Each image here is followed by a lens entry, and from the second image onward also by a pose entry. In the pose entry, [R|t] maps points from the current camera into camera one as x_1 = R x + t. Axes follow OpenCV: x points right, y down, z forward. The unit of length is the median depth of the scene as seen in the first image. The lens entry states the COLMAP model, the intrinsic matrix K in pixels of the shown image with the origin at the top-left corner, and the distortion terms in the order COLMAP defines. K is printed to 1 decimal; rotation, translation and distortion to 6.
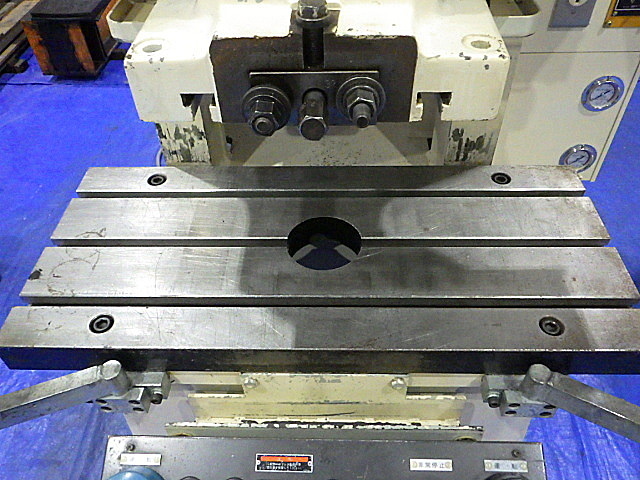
lens RADIAL K [[531.3, 0, 320.0], [0, 531.3, 240.0], [0, 0, 1]] dist [-0.003329, 0.007698]
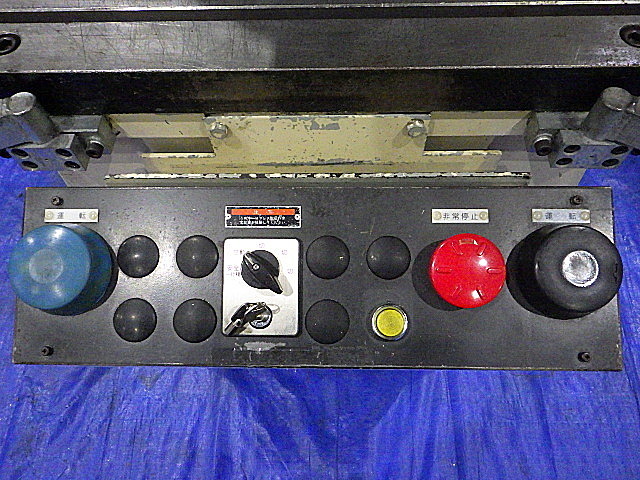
lens RADIAL K [[531.3, 0, 320.0], [0, 531.3, 240.0], [0, 0, 1]] dist [-0.003329, 0.007698]
pose [[0.999965, -0.008227, 0.001649, 0.010082], [0.007465, 0.962069, 0.272705, 0.223381], [-0.003830, -0.272684, 0.962096, 0.244754]]
